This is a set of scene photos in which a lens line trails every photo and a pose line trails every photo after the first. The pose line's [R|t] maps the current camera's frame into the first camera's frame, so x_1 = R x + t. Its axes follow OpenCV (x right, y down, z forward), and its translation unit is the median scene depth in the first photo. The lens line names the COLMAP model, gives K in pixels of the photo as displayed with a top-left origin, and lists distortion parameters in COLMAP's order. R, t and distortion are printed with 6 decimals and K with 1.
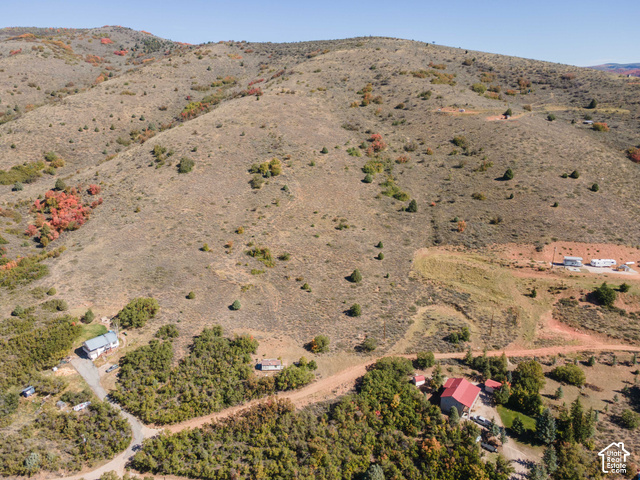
lens RADIAL K [[466.6, 0, 317.2], [0, 466.6, 241.1], [0, 0, 1]] dist [0.025373, 0.036098]
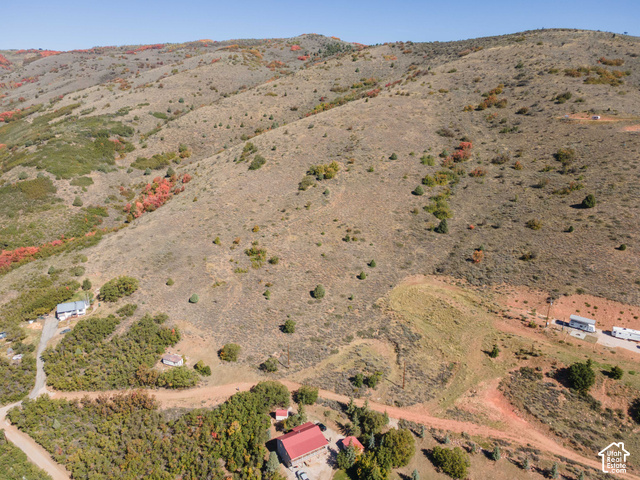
lens RADIAL K [[466.6, 0, 317.2], [0, 466.6, 241.1], [0, 0, 1]] dist [0.025373, 0.036098]
pose [[0.907663, 0.134207, -0.397663, 0.342336], [-0.135138, 0.990490, 0.025827, -0.038357], [0.397347, 0.030298, 0.917168, 0.109681]]
